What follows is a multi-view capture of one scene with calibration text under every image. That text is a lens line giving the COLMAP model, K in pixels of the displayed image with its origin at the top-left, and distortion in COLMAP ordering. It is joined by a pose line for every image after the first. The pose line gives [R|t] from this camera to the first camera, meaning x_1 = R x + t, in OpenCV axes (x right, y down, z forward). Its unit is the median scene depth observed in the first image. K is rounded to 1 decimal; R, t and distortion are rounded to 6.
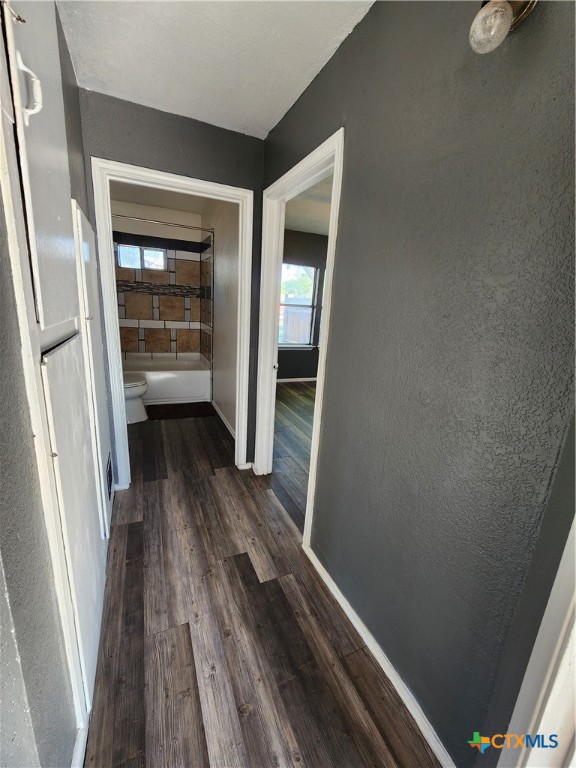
lens RADIAL K [[316.4, 0, 287.4], [0, 316.4, 380.7], [0, 0, 1]] dist [-0.002627, 0.002724]
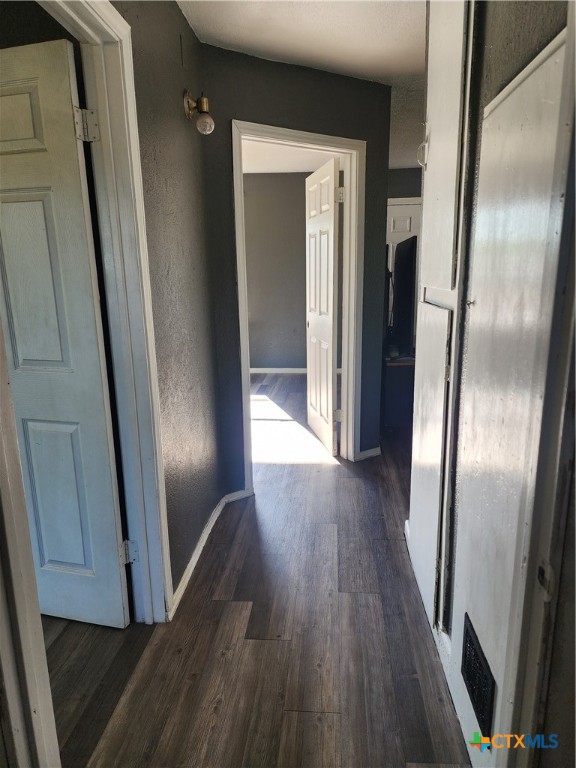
lens RADIAL K [[508.8, 0, 283.4], [0, 508.8, 401.0], [0, 0, 1]] dist [0.050521, -0.033401]
pose [[-0.869859, -0.163611, 0.465378, -0.616462], [0.080886, 0.883323, 0.461734, -0.393734], [-0.486624, 0.439286, -0.755132, 1.545313]]
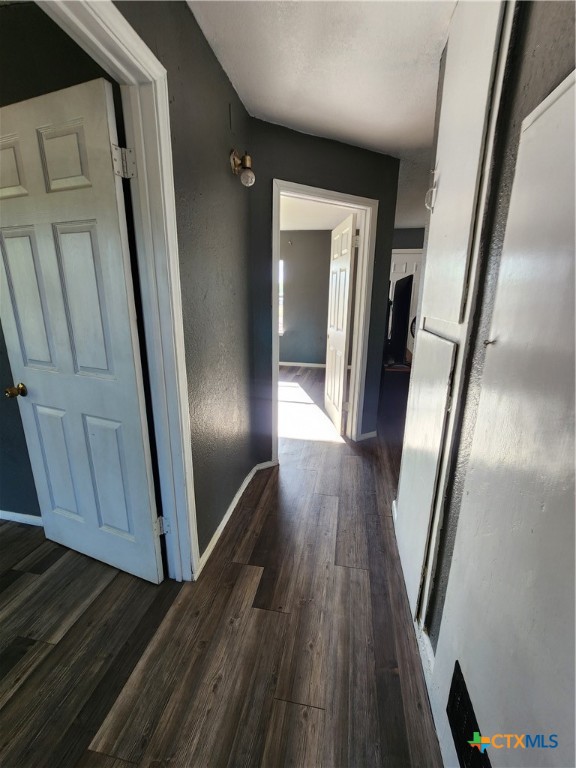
lens RADIAL K [[316.4, 0, 289.7], [0, 316.4, 386.0], [0, 0, 1]] dist [-0.002627, 0.002724]
pose [[-0.819276, -0.221616, 0.528841, -0.501076], [0.072343, 0.874972, 0.478738, -0.321385], [-0.568817, 0.430476, -0.700812, 1.254189]]
